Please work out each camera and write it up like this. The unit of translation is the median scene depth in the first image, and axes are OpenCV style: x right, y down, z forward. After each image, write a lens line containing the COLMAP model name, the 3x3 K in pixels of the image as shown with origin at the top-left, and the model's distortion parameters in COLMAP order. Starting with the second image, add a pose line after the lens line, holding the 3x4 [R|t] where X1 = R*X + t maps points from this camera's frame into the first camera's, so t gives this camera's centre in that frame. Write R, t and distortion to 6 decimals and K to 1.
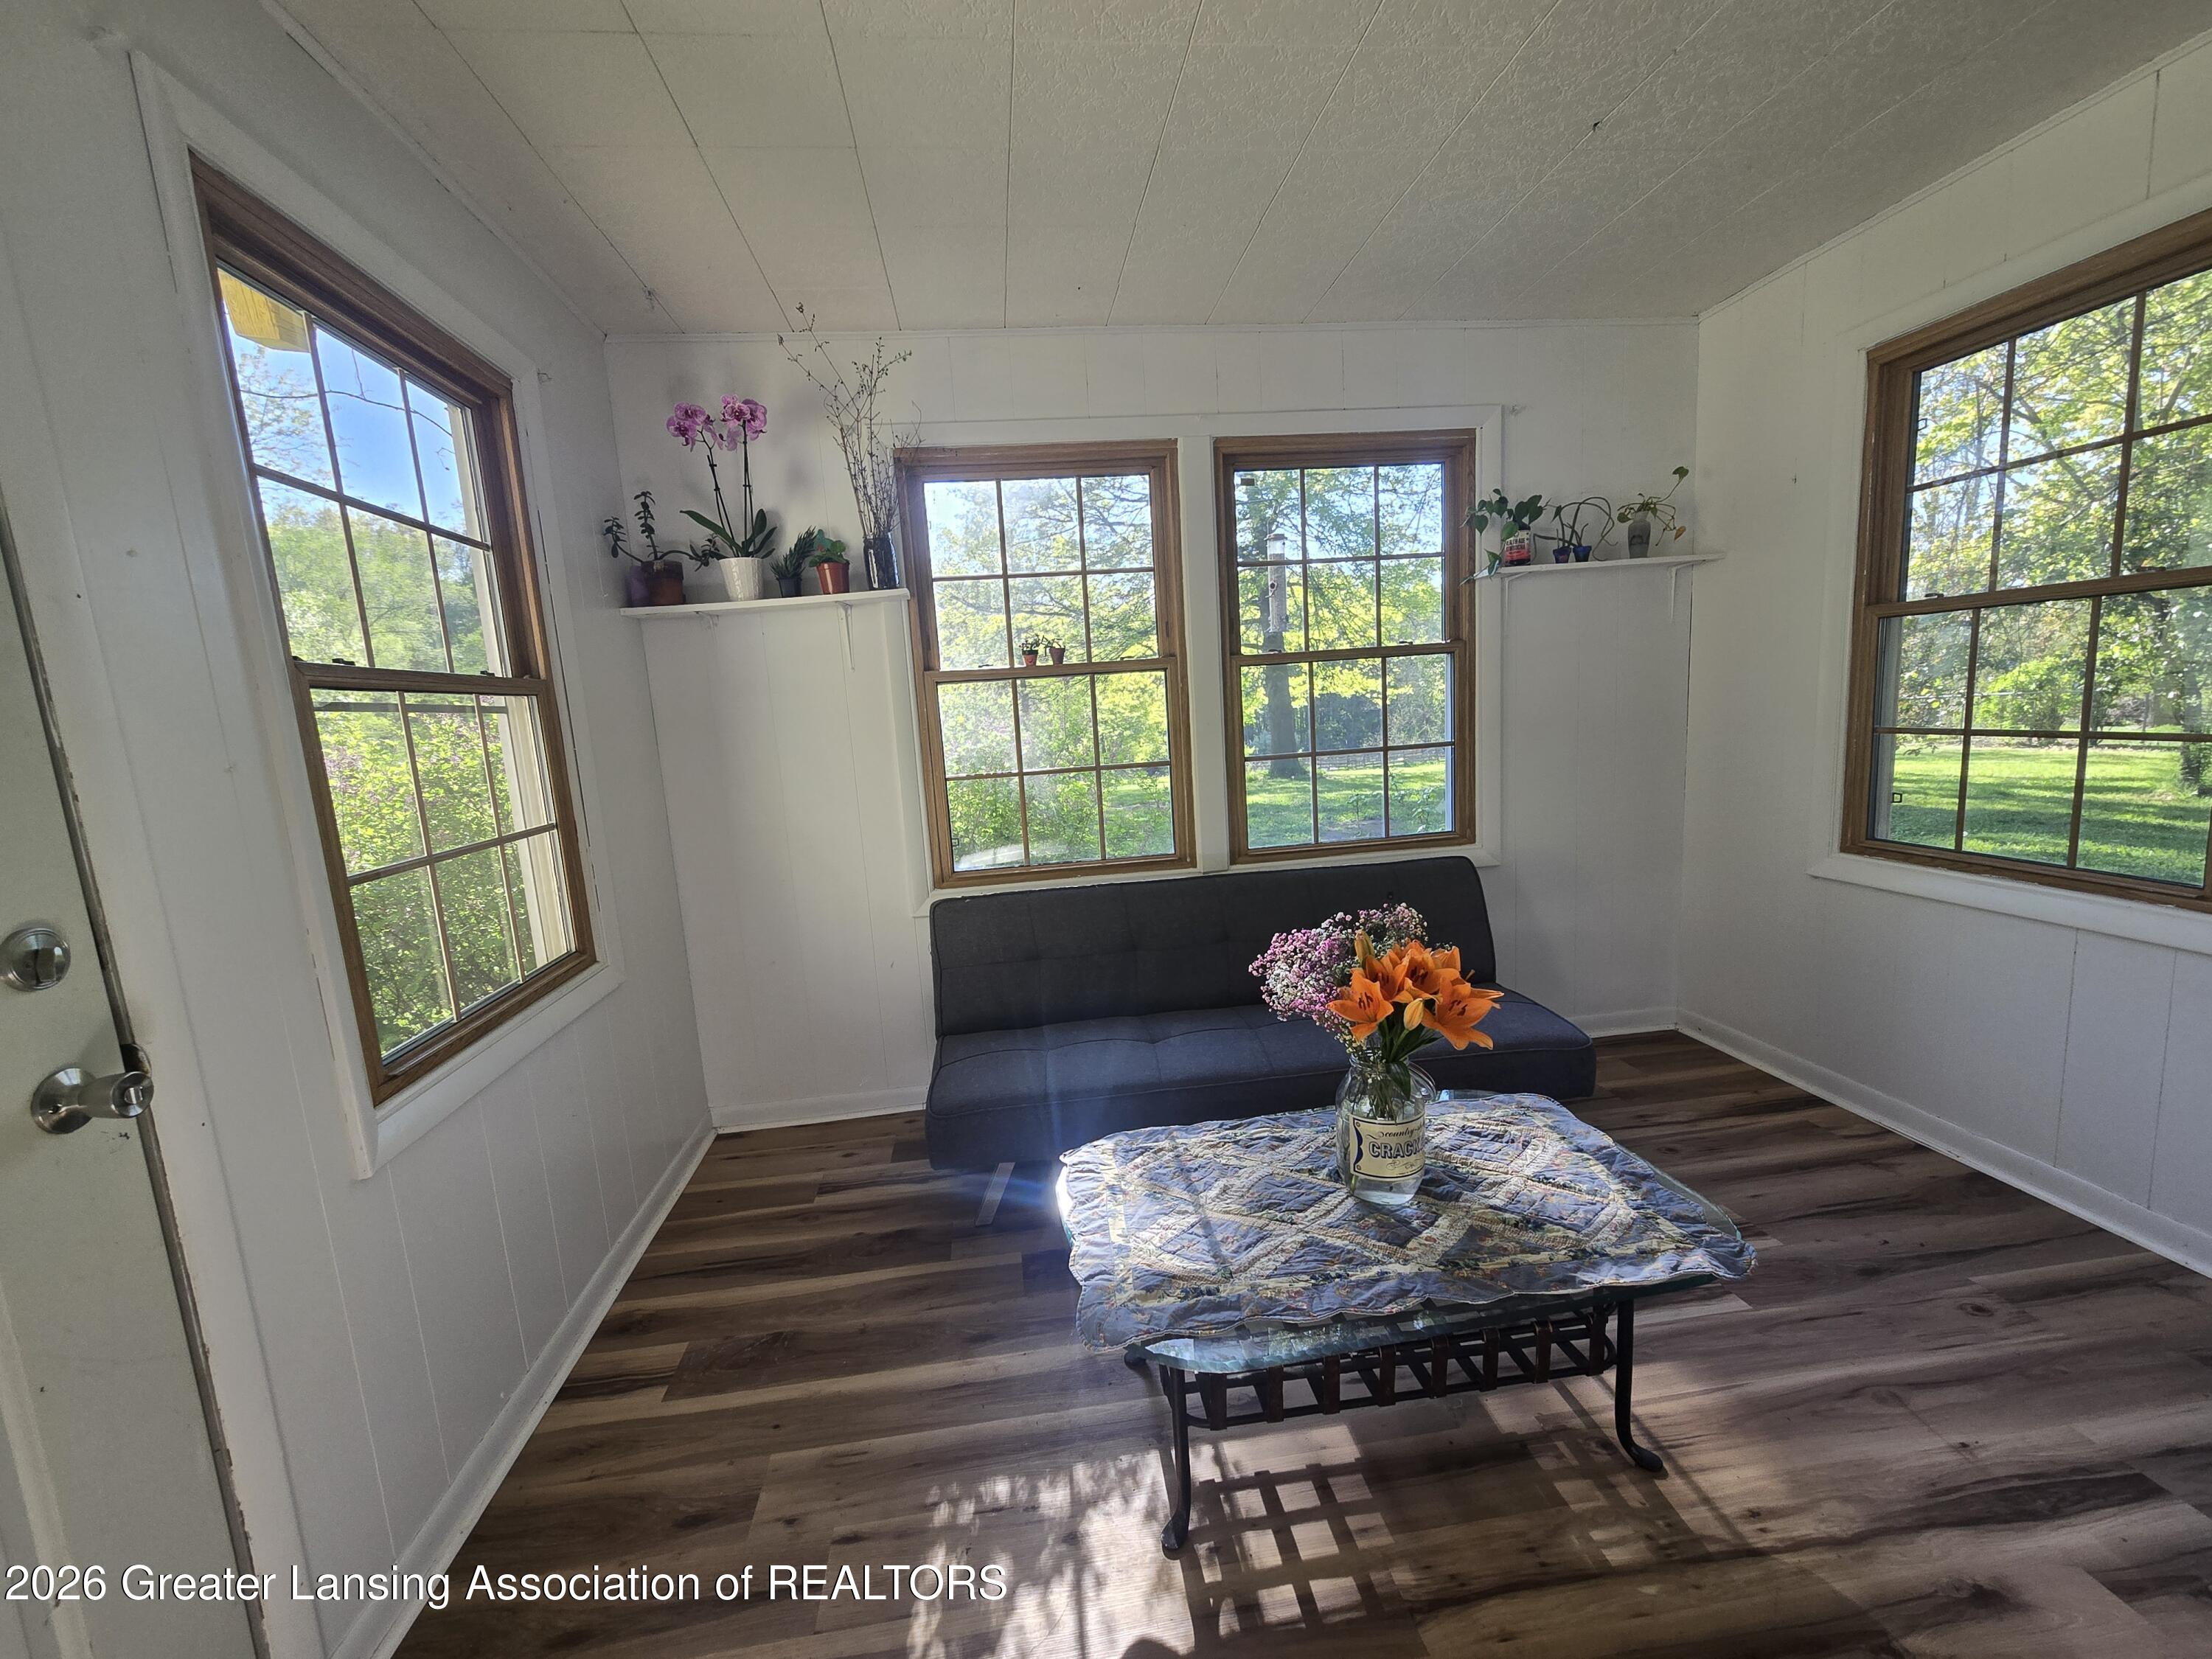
lens RADIAL K [[895.1, 0, 1098.6], [0, 895.1, 849.5], [0, 0, 1]] dist [-0.004856, 0.001982]
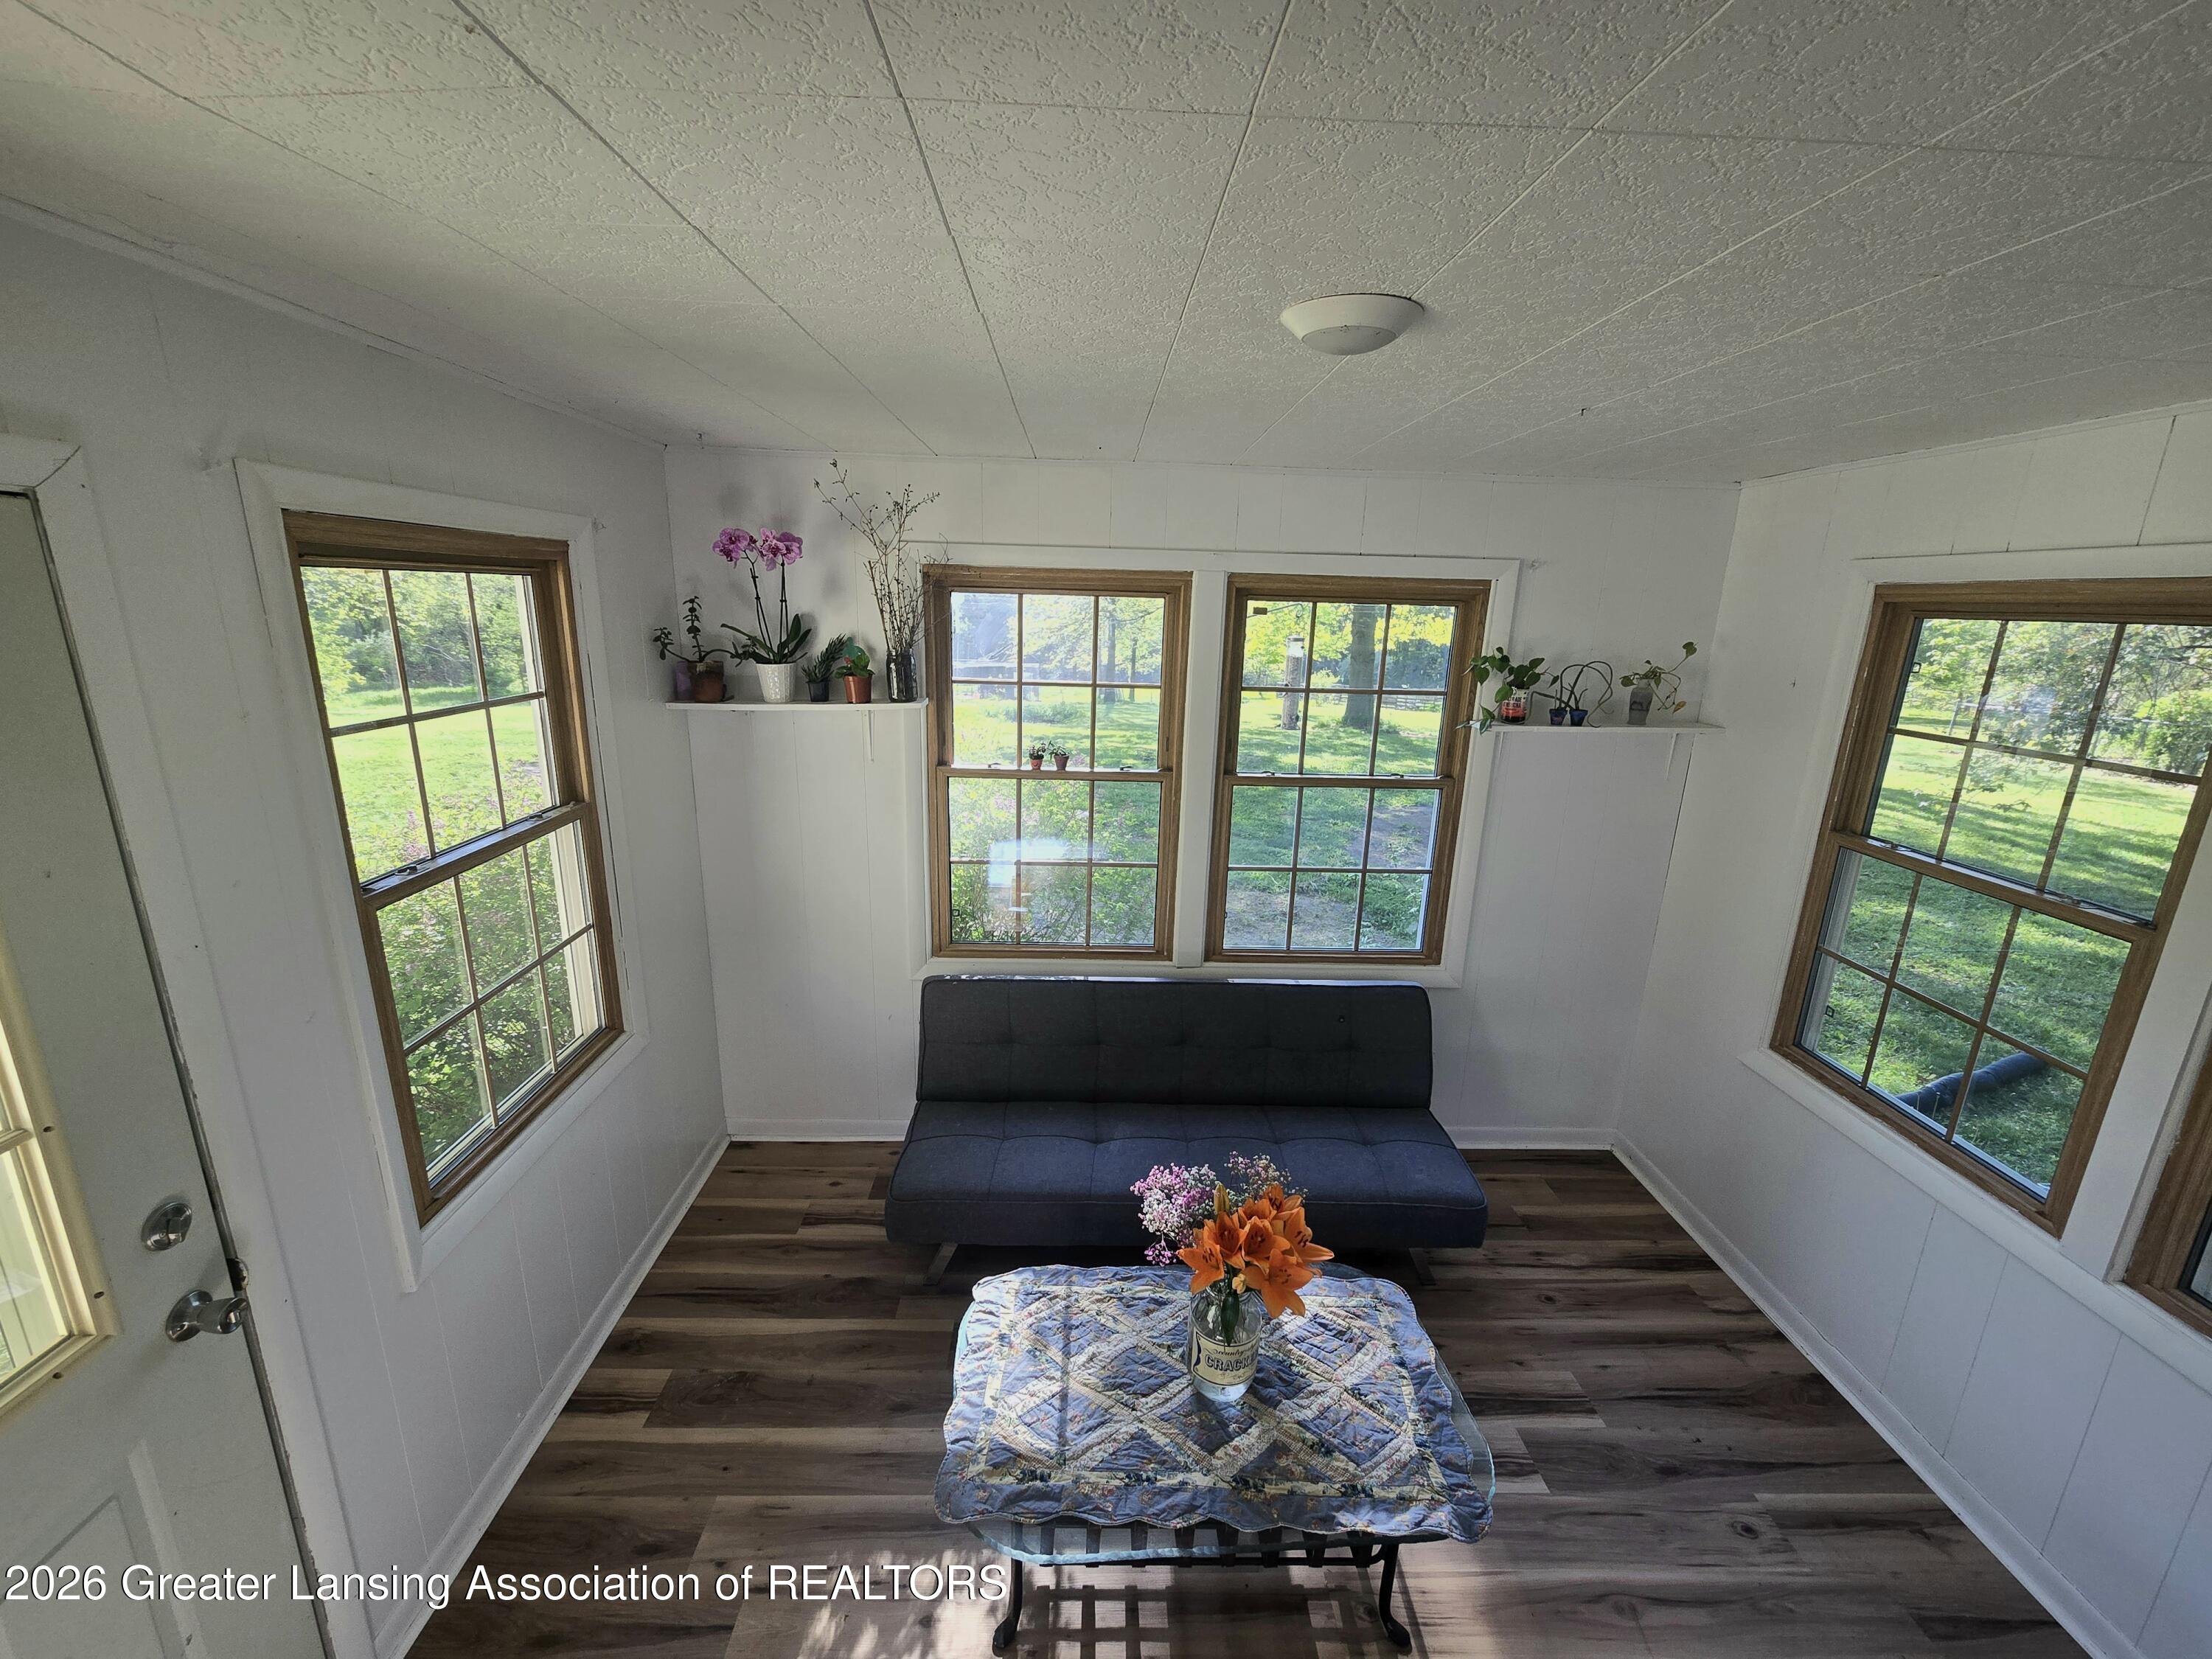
lens RADIAL K [[895.1, 0, 1116.4], [0, 895.1, 825.7], [0, 0, 1]] dist [-0.004856, 0.001982]
pose [[0.991525, 0.112991, -0.064115, 0.129943], [-0.105642, 0.988489, 0.108304, -0.352971], [0.075615, -0.100613, 0.992048, -0.091123]]
